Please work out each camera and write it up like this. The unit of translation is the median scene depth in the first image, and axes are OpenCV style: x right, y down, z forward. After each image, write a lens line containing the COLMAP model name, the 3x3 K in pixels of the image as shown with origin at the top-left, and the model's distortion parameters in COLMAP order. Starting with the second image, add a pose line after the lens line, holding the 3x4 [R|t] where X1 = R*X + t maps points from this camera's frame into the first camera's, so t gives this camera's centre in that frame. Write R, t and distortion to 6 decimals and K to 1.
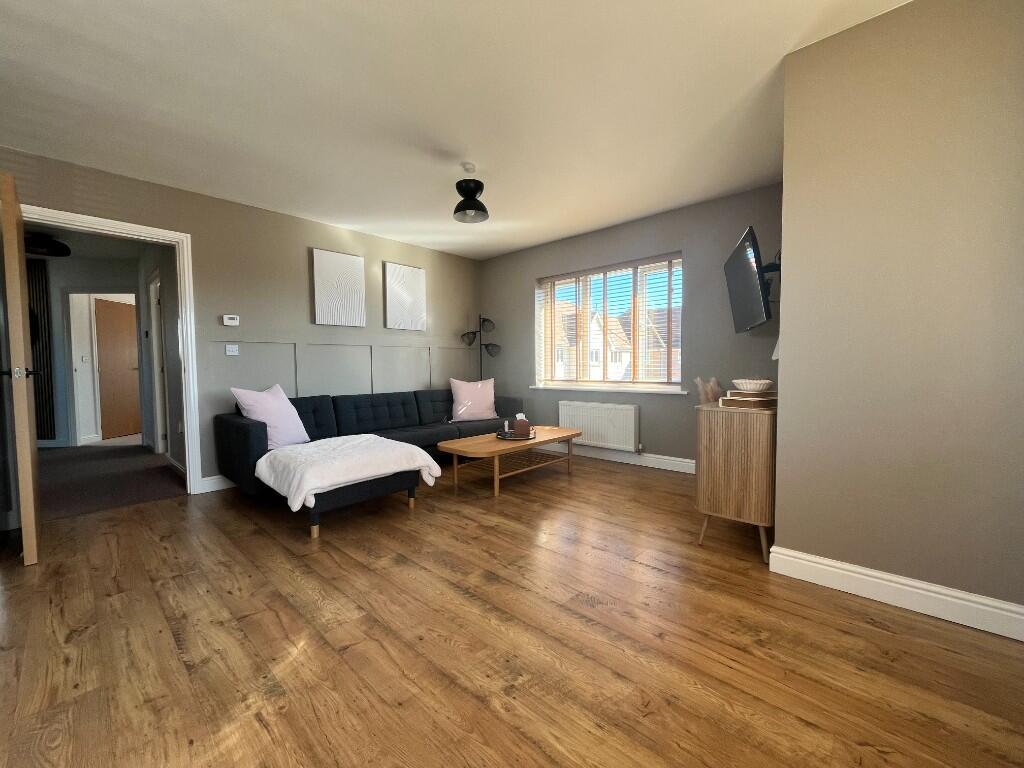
lens RADIAL K [[413.4, 0, 511.4], [0, 413.4, 384.7], [0, 0, 1]] dist [-0.003694, 0.000470]
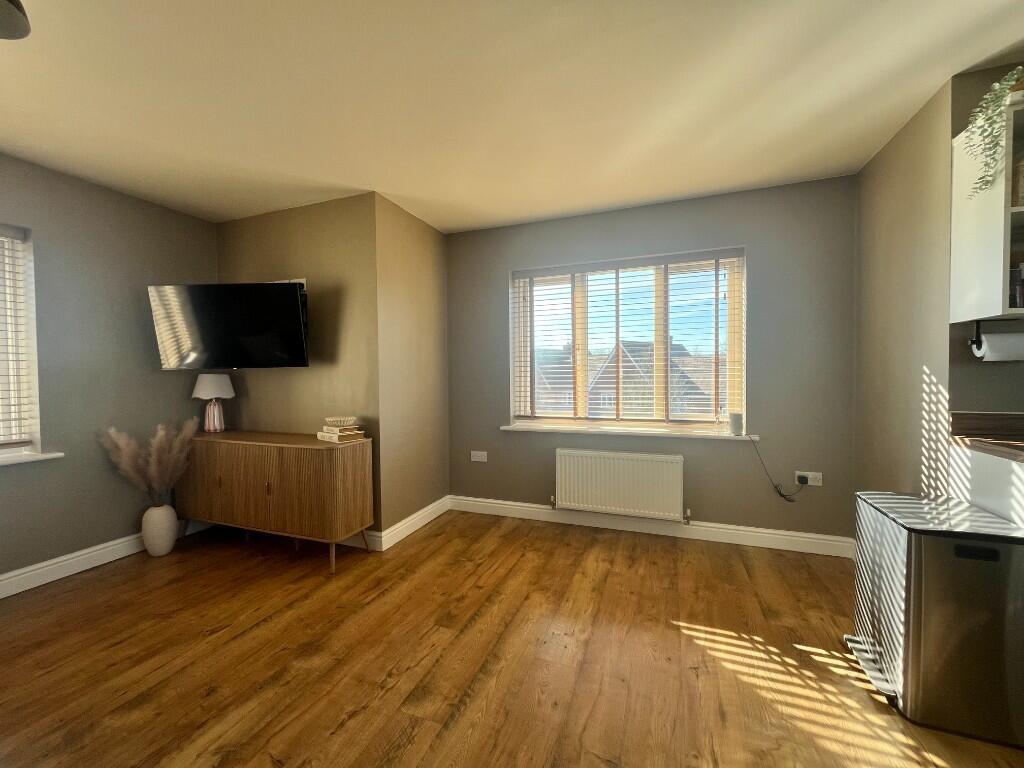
lens RADIAL K [[413.4, 0, 510.8], [0, 413.4, 384.9], [0, 0, 1]] dist [-0.003694, 0.000470]
pose [[-0.370802, -0.011480, 0.928641, -0.713395], [0.058153, 0.997674, 0.035554, -0.116711], [-0.926889, 0.067187, -0.369272, 0.933283]]
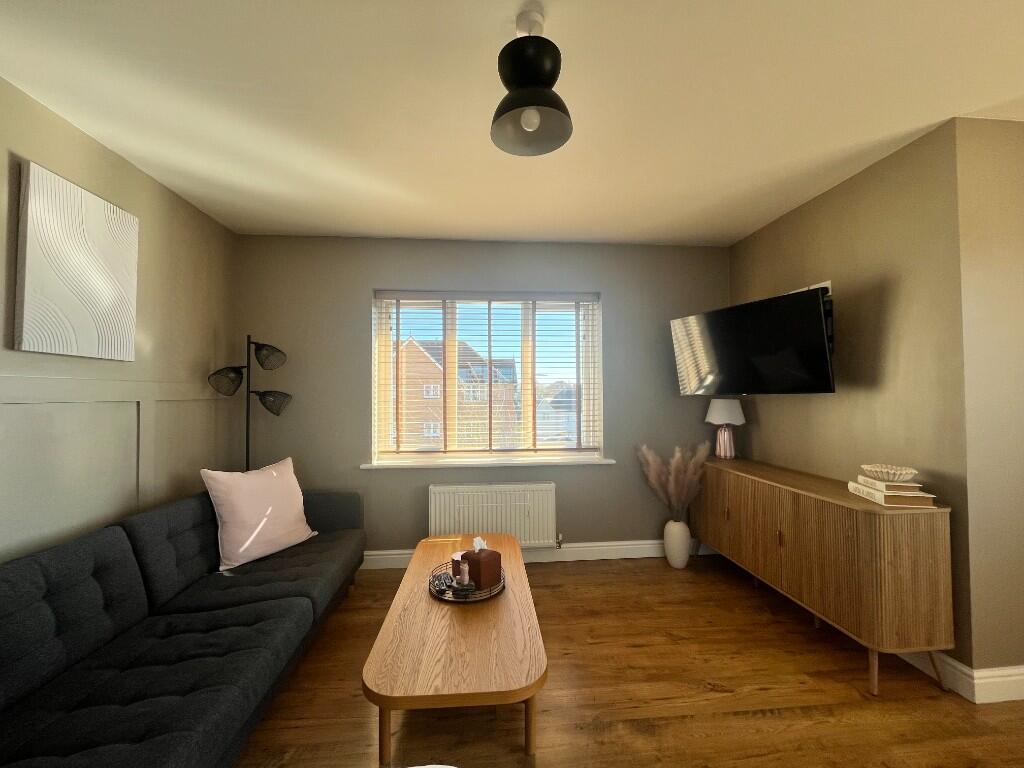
lens RADIAL K [[413.4, 0, 510.1], [0, 413.4, 384.8], [0, 0, 1]] dist [-0.003694, 0.000470]
pose [[0.673541, 0.023026, 0.738792, -0.547561], [0.033848, 0.997505, -0.061948, -0.147147], [-0.738375, 0.066732, 0.671081, 0.948064]]
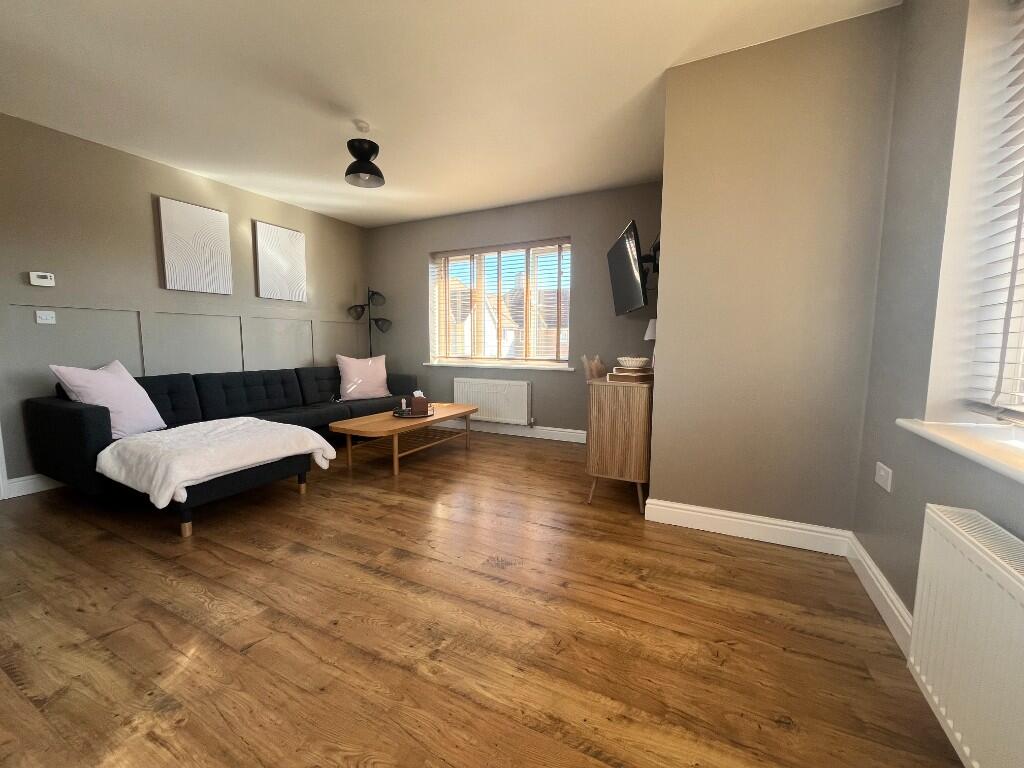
lens RADIAL K [[413.4, 0, 510.7], [0, 413.4, 384.4], [0, 0, 1]] dist [-0.003694, 0.000470]
pose [[0.962419, -0.013406, 0.271238, -0.051826], [-0.001379, 0.998527, 0.054245, 0.000798], [-0.271566, -0.052580, 0.960983, -0.010112]]
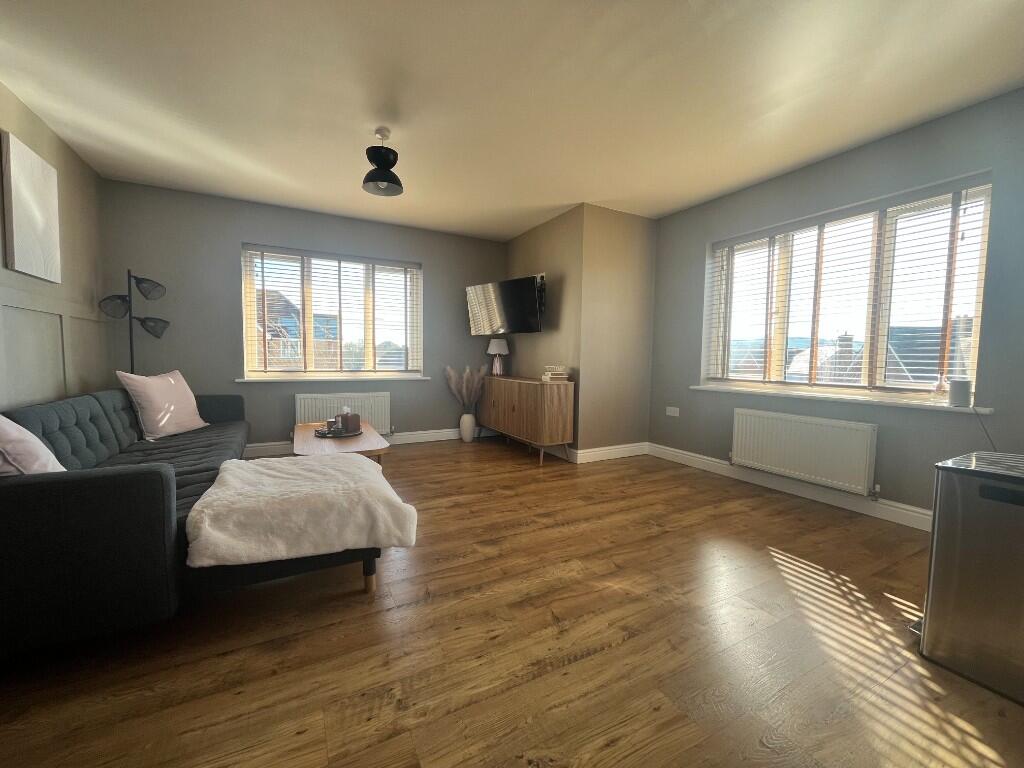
lens RADIAL K [[413.4, 0, 510.5], [0, 413.4, 386.1], [0, 0, 1]] dist [-0.003694, 0.000470]
pose [[0.325071, -0.051545, 0.944284, -1.127908], [0.028358, 0.998596, 0.044747, -0.010289], [-0.945264, 0.012232, 0.326077, 0.570621]]
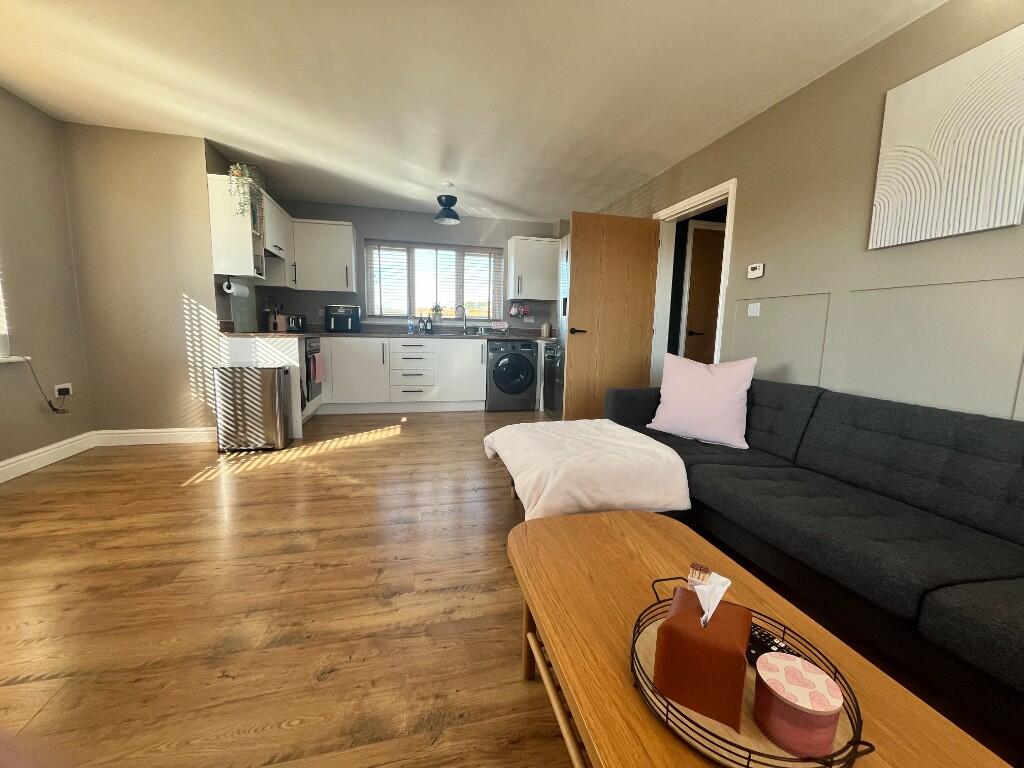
lens RADIAL K [[413.4, 0, 509.2], [0, 413.4, 383.7], [0, 0, 1]] dist [-0.003694, 0.000470]
pose [[-0.550635, 0.109360, -0.827551, 0.356344], [-0.056711, 0.984190, 0.167794, -0.077432], [0.832817, 0.139324, -0.535728, 1.593800]]
